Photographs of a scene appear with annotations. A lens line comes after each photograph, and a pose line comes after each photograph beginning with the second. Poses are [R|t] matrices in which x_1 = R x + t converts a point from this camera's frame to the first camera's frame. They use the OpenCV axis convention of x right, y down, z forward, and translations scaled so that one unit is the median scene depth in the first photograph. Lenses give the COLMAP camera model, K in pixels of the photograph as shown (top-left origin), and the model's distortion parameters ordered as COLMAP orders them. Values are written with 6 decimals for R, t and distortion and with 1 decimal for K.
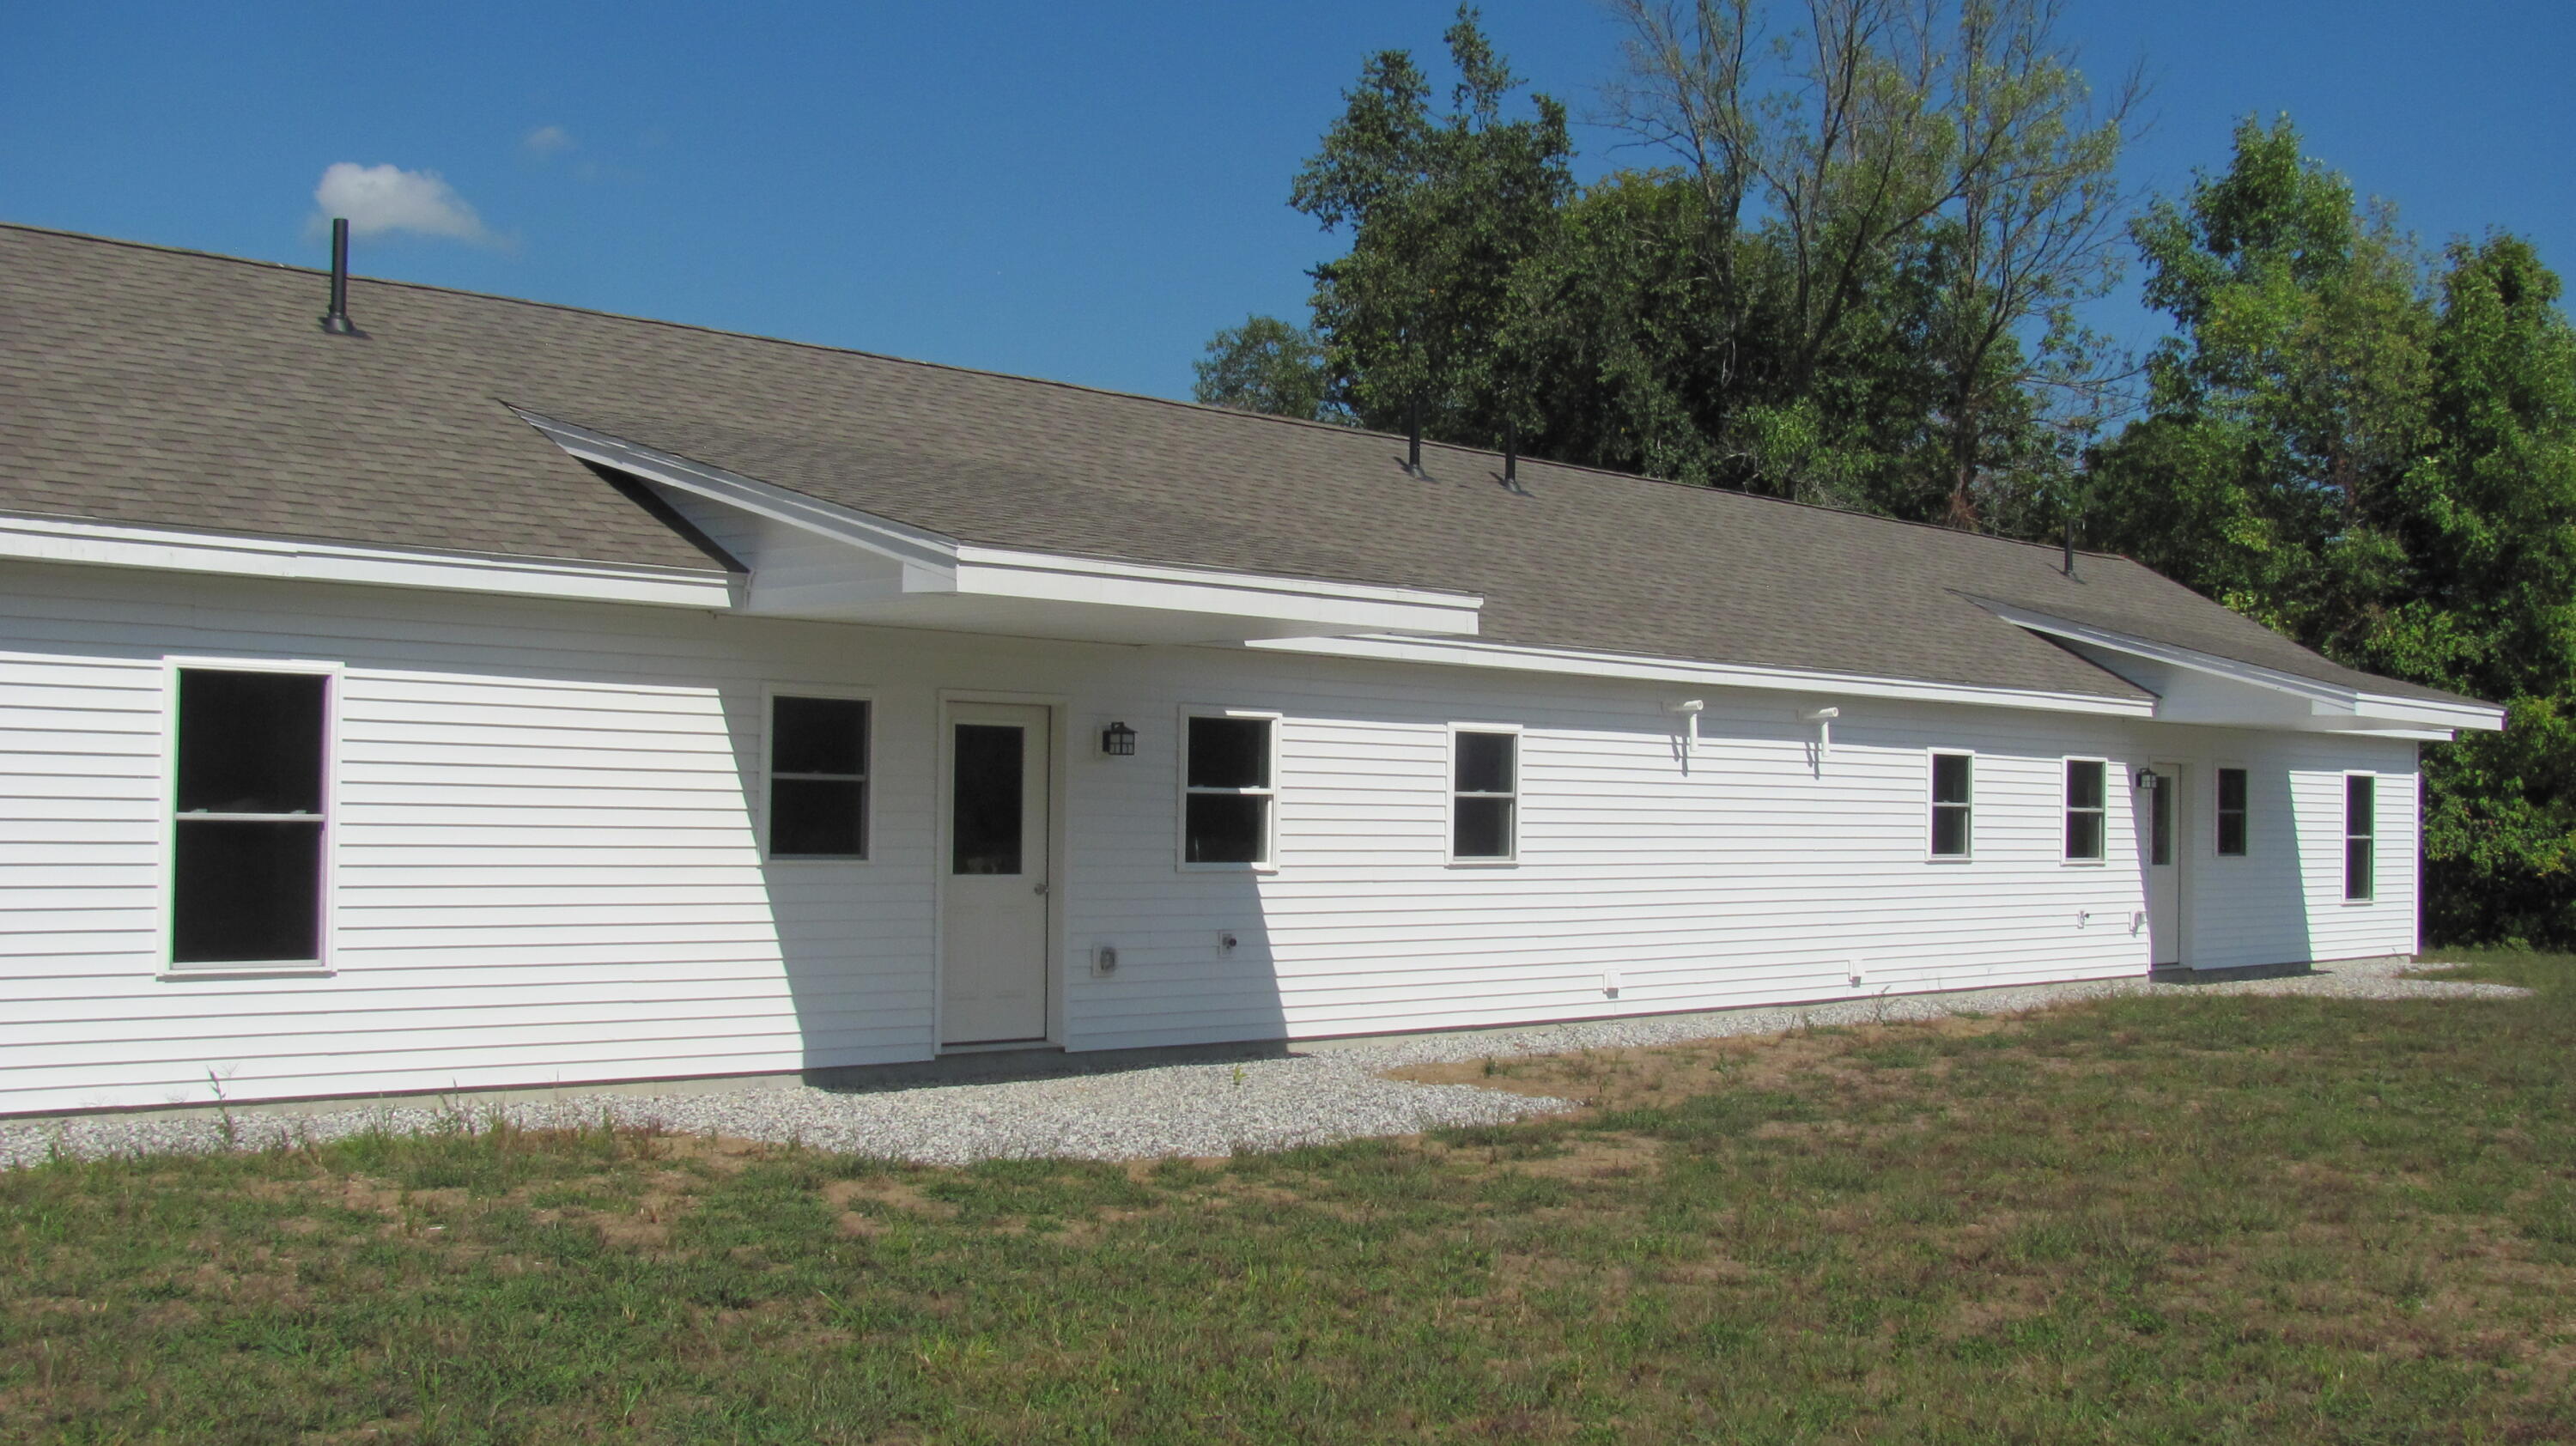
lens RADIAL K [[2719.0, 0, 1288.0], [0, 2719.0, 723.0], [0, 0, 1]] dist [-0.227539, 0.291164]
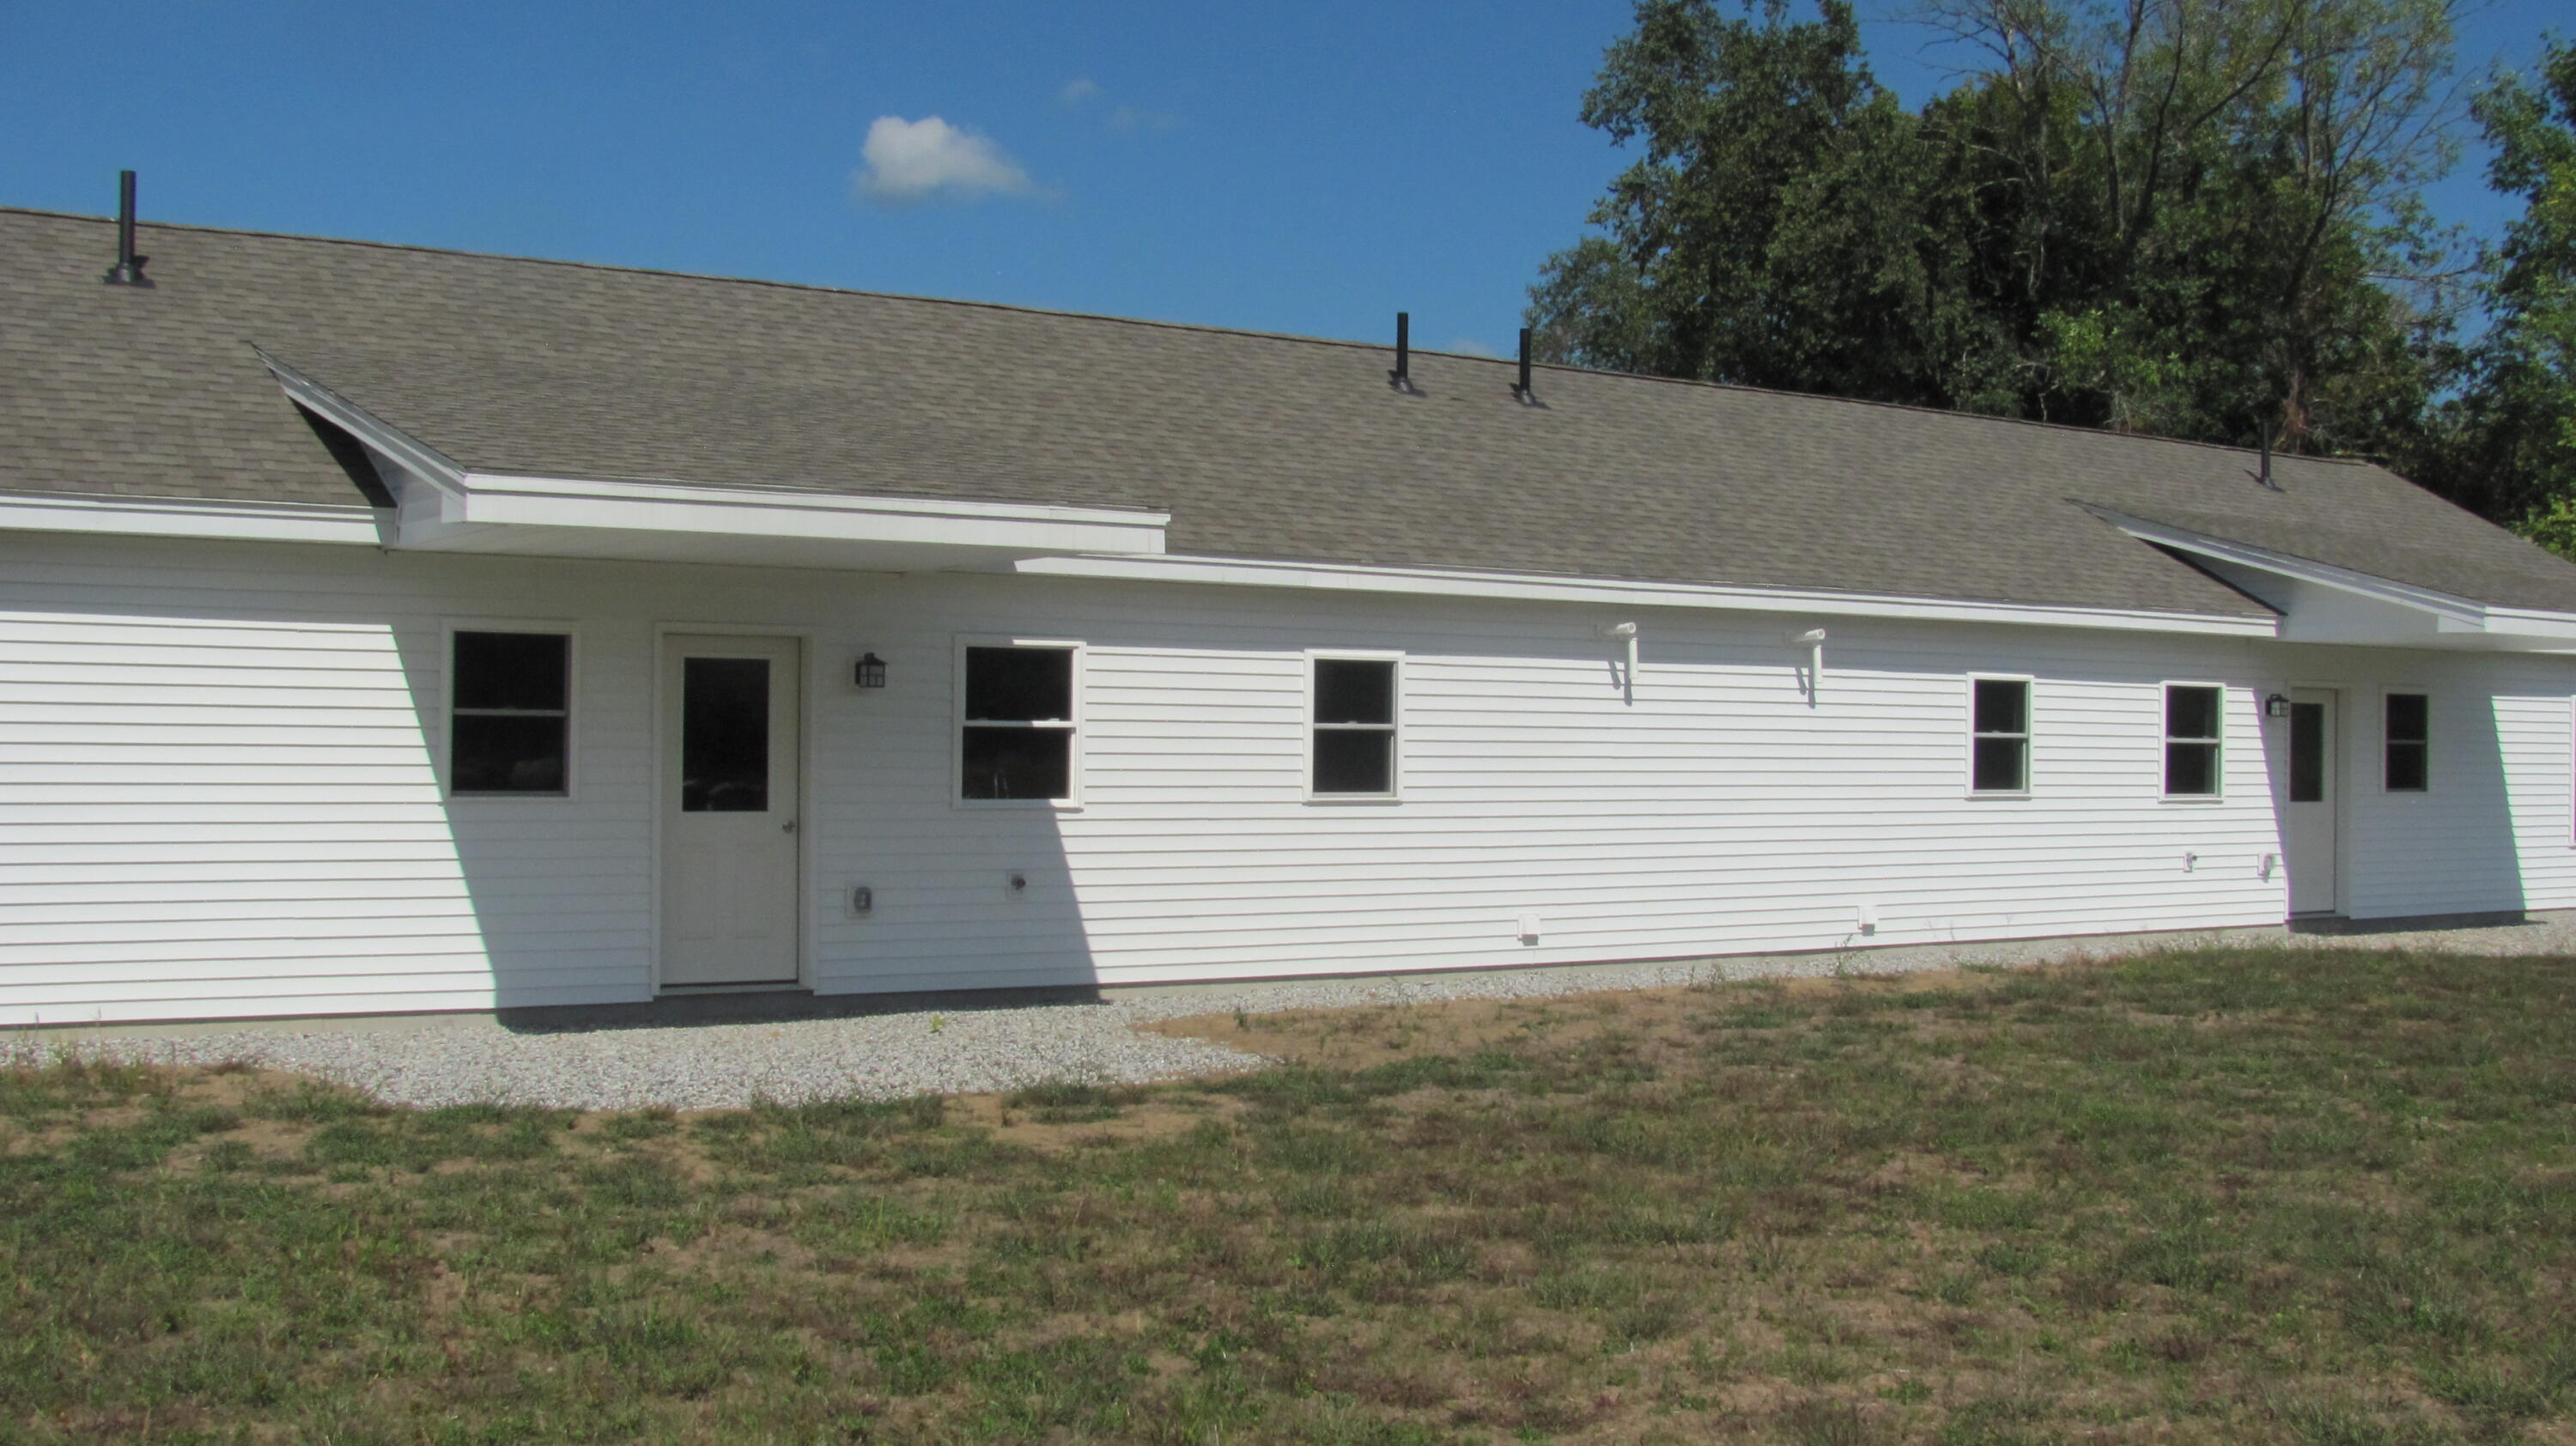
lens RADIAL K [[2719.0, 0, 1288.0], [0, 2719.0, 723.0], [0, 0, 1]] dist [-0.227539, 0.291164]
pose [[0.979324, -0.006580, -0.202192, 0.235842], [0.011319, 0.999688, 0.022289, 0.004083], [0.201982, -0.024116, 0.979092, 0.079195]]
